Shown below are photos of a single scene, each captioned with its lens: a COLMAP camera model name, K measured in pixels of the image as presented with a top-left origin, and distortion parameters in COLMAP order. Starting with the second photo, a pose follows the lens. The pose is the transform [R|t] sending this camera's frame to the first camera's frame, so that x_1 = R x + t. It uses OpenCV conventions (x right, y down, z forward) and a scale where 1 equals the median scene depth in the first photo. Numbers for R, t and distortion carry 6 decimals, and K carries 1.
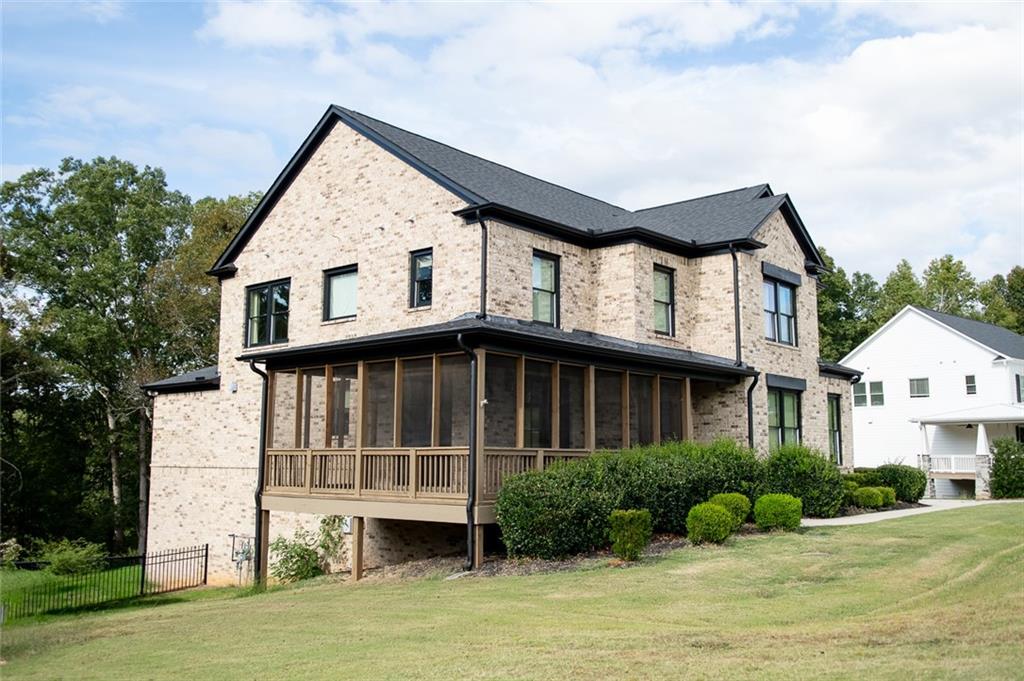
lens RADIAL K [[921.7, 0, 512.0], [0, 921.7, 340.5], [0, 0, 1]] dist [-0.006094, -0.000762]
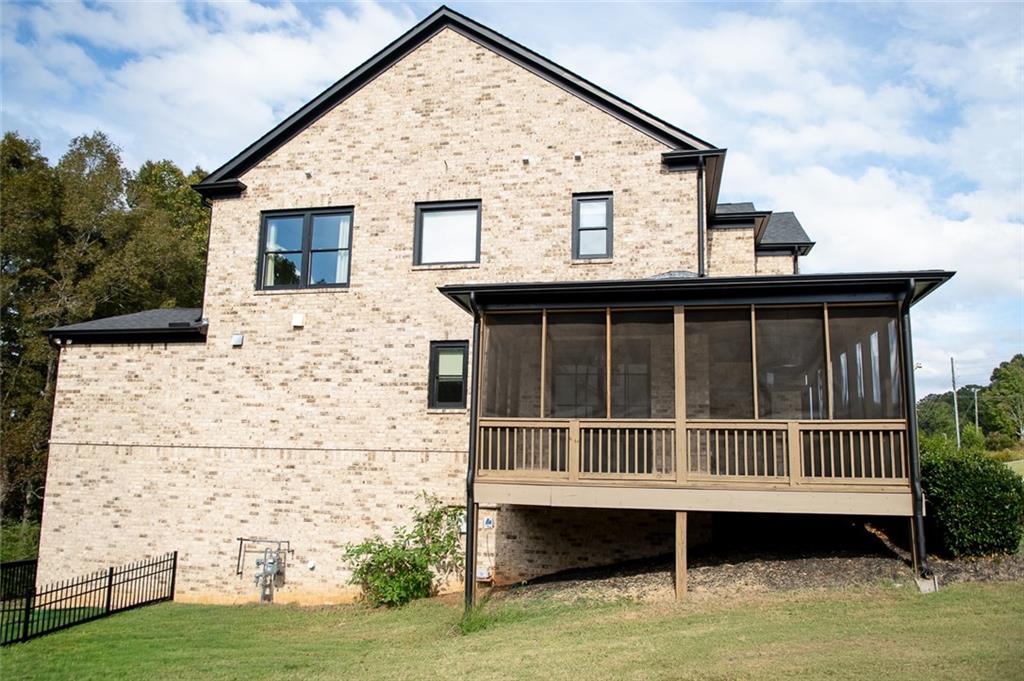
lens RADIAL K [[761.8, 0, 500.9], [0, 761.8, 340.1], [0, 0, 1]] dist [-0.033419, -0.000762]
pose [[0.876518, 0.094659, 0.471971, -0.441091], [-0.079976, 0.995485, -0.051129, 0.070741], [-0.474680, 0.007069, 0.880130, 0.384859]]
